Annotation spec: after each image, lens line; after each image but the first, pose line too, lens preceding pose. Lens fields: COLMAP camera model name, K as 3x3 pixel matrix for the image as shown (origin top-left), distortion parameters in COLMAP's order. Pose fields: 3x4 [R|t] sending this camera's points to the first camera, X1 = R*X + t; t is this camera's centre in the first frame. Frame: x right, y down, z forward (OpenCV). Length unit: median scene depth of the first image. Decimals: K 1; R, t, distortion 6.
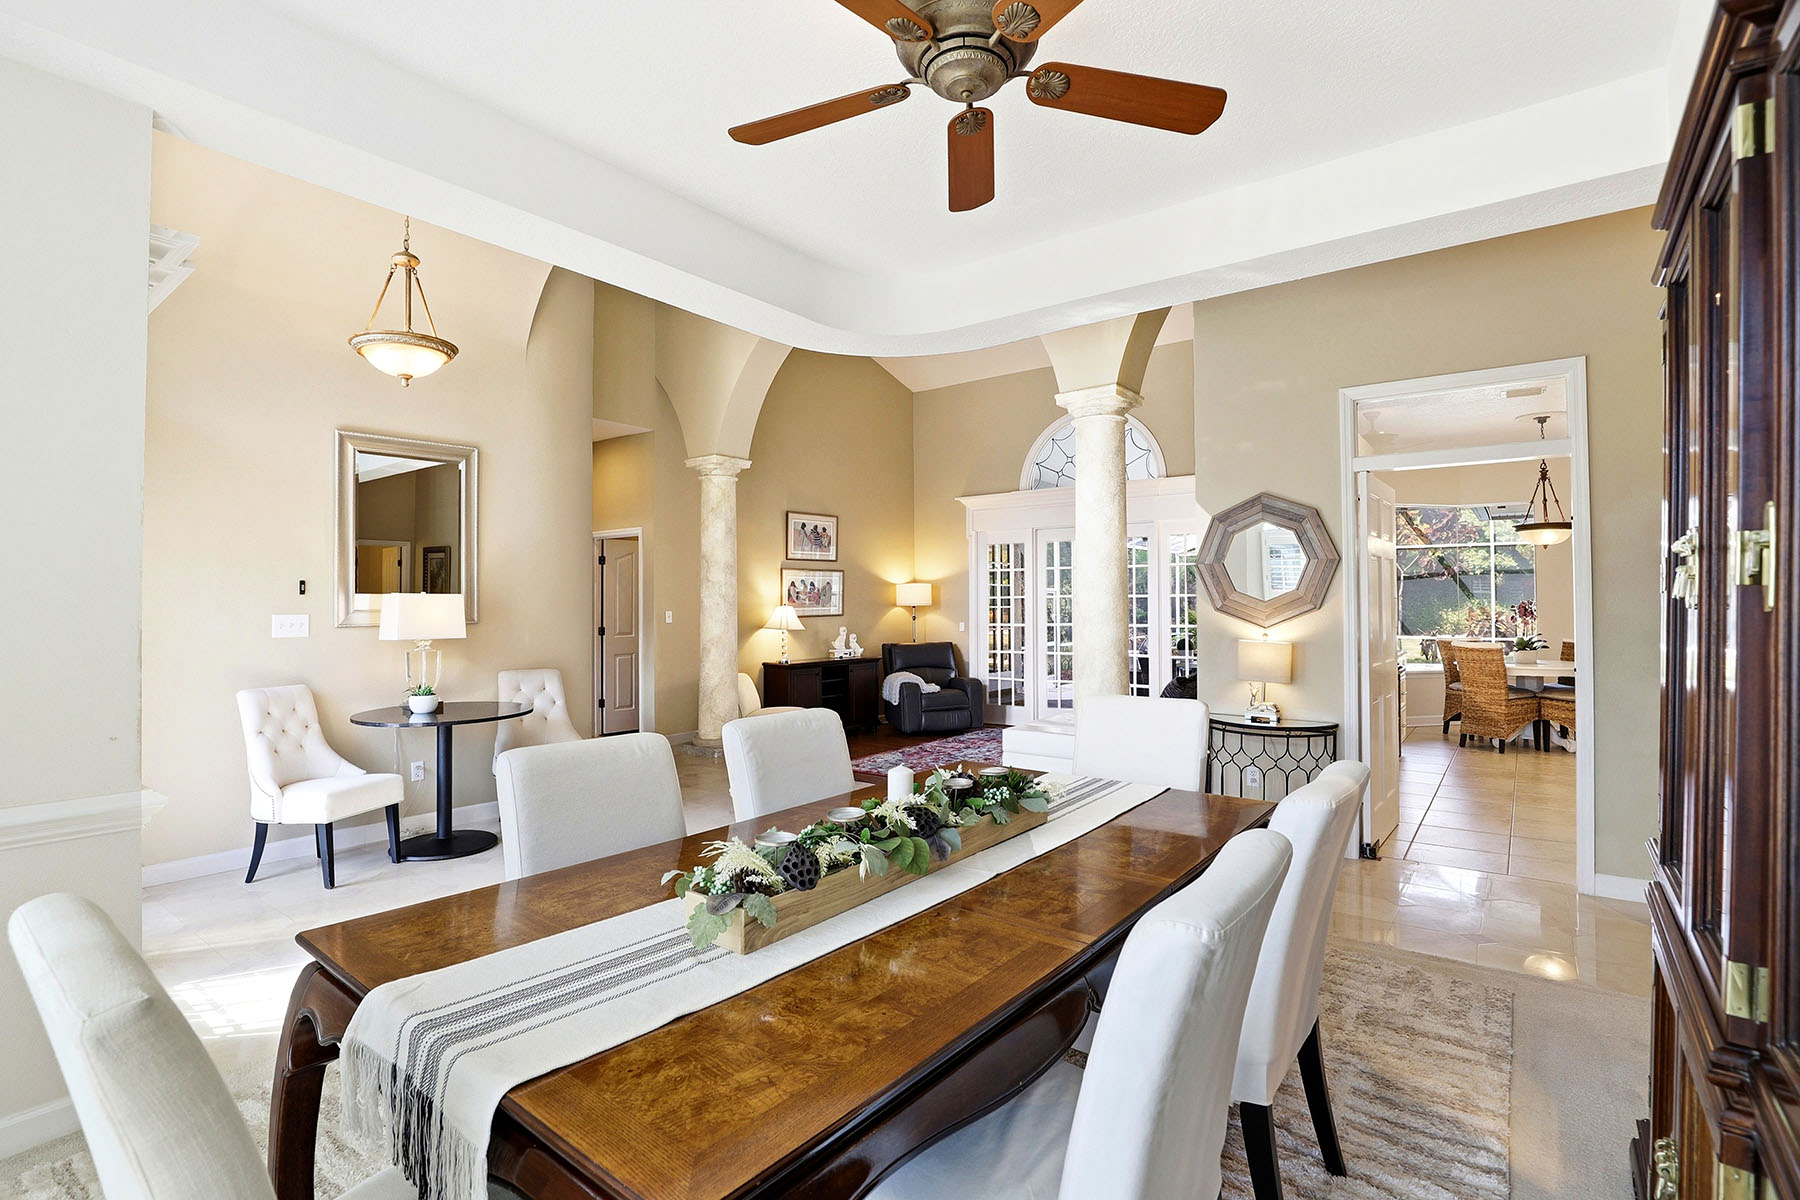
lens RADIAL K [[833.7, 0, 902.9], [0, 833.7, 590.2], [0, 0, 1]] dist [-0.034988, 0.000476]
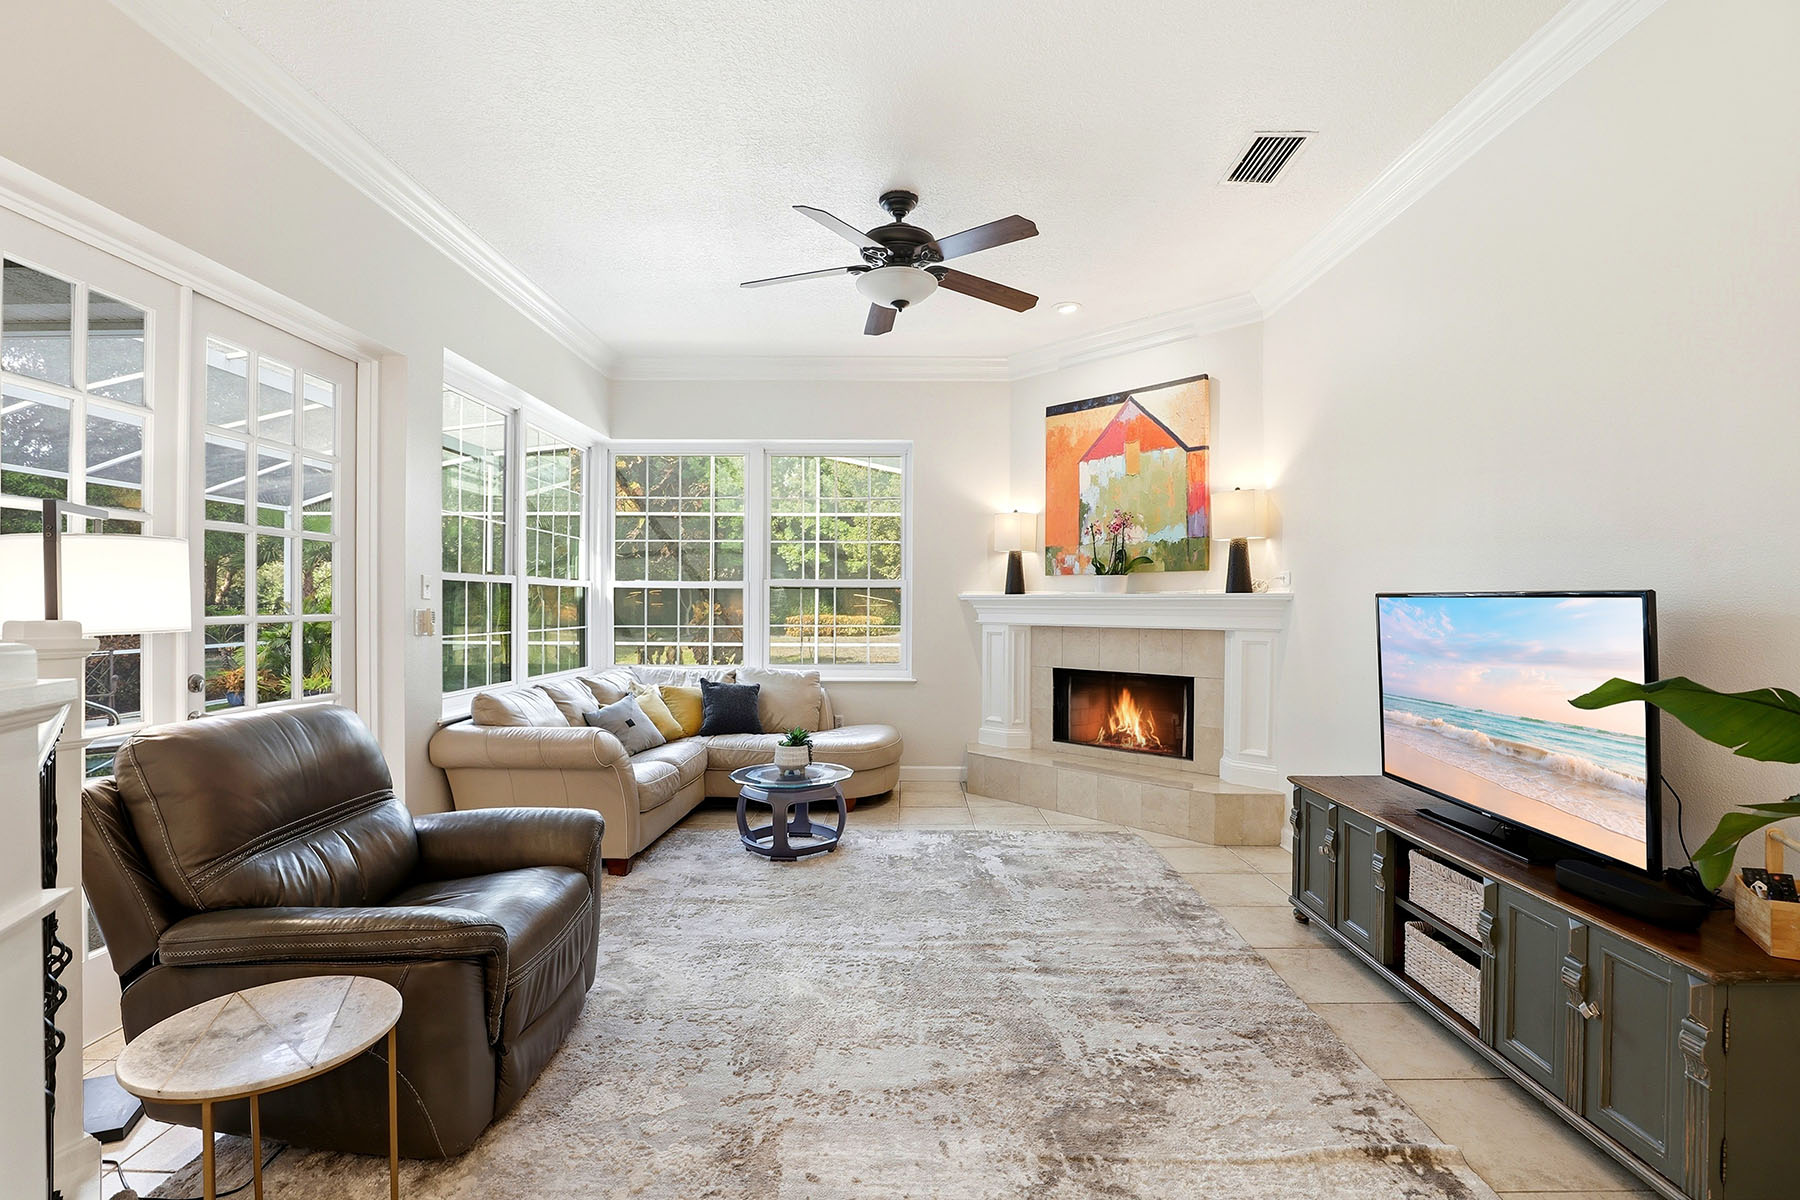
lens RADIAL K [[837.6, 0, 903.3], [0, 837.6, 607.5], [0, 0, 1]] dist [-0.035376, 0.008074]
pose [[0.794733, 0.004806, 0.606940, 0.945313], [-0.018173, 0.999709, 0.015880, 0.028705], [-0.606687, -0.023651, 0.794589, 0.705207]]
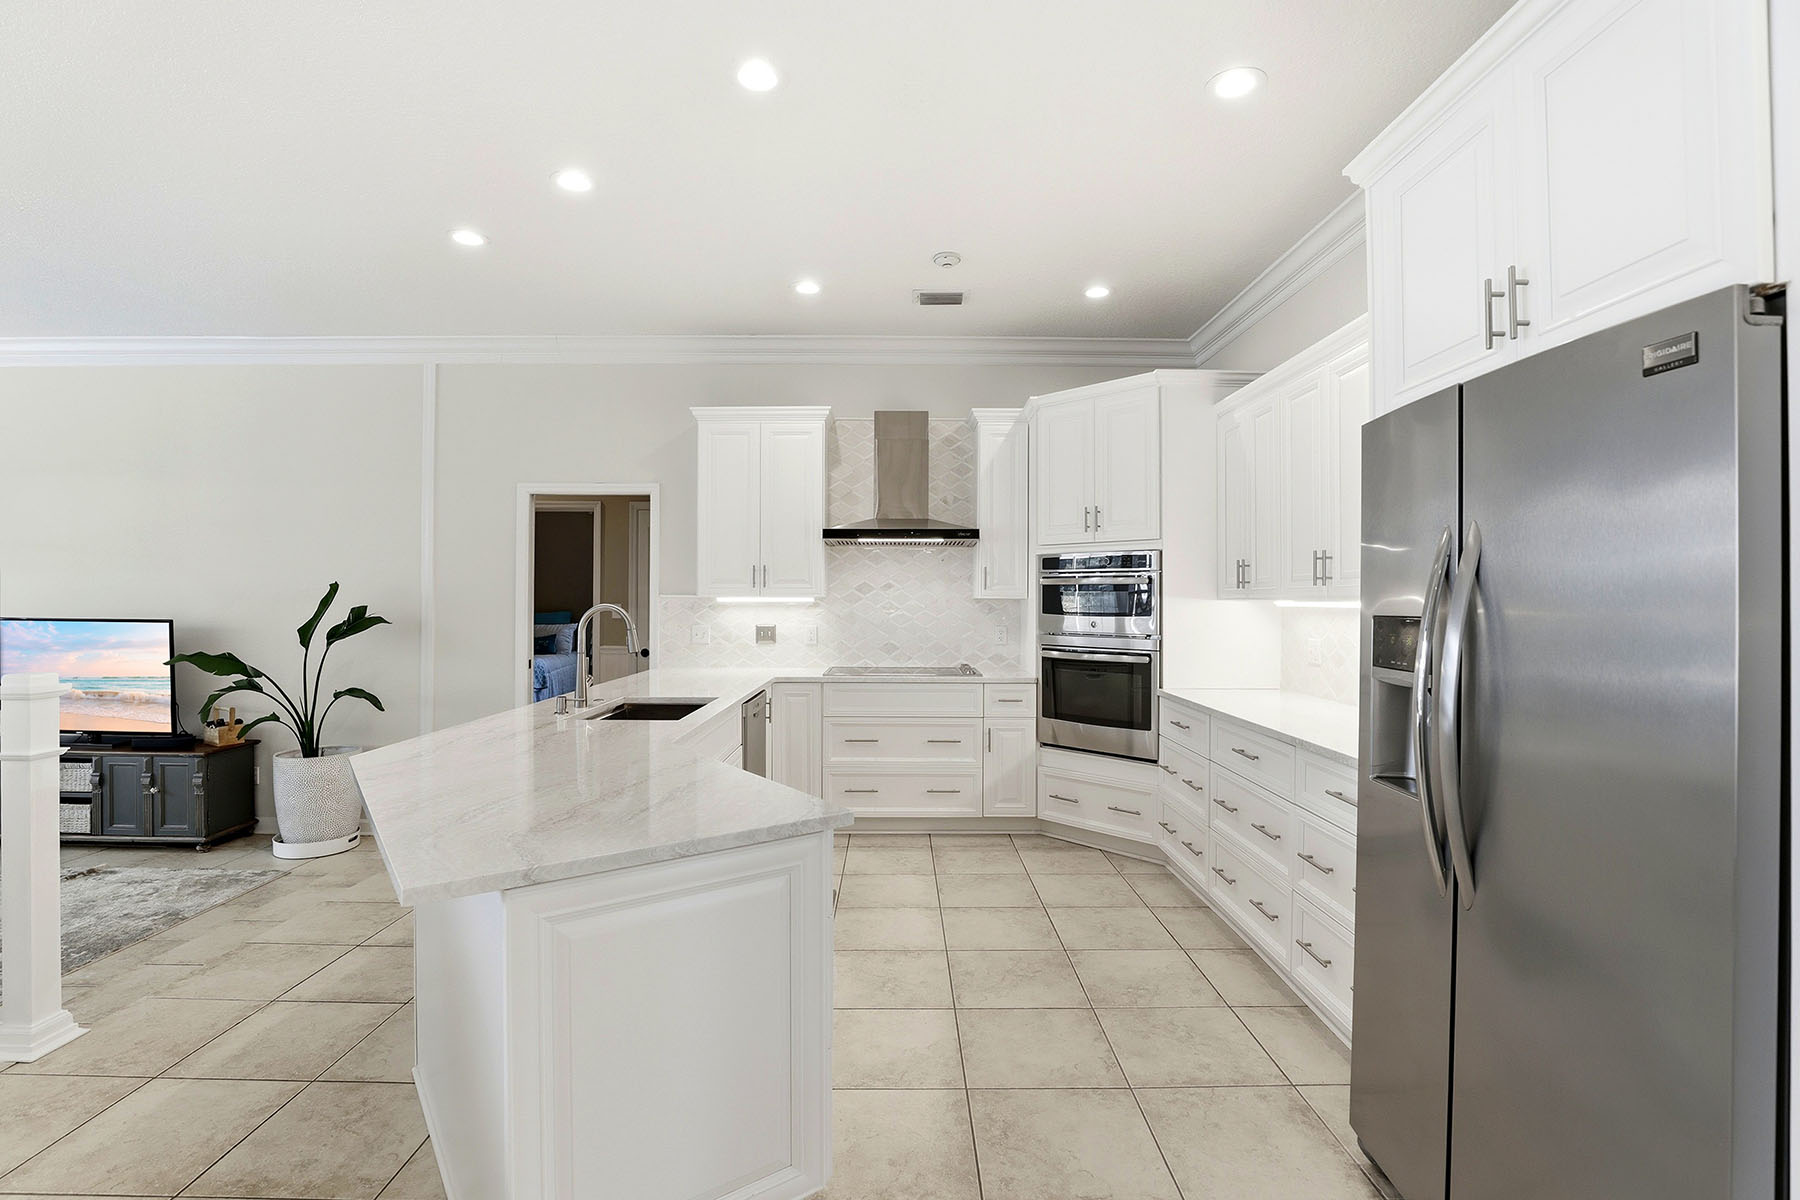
lens RADIAL K [[833.7, 0, 902.9], [0, 833.7, 590.2], [0, 0, 1]] dist [-0.034988, 0.000476]
pose [[-0.616418, 0.010717, 0.787346, 0.457527], [-0.013578, 0.999614, -0.024237, 0.009575], [-0.787302, -0.025631, -0.616034, 0.707953]]
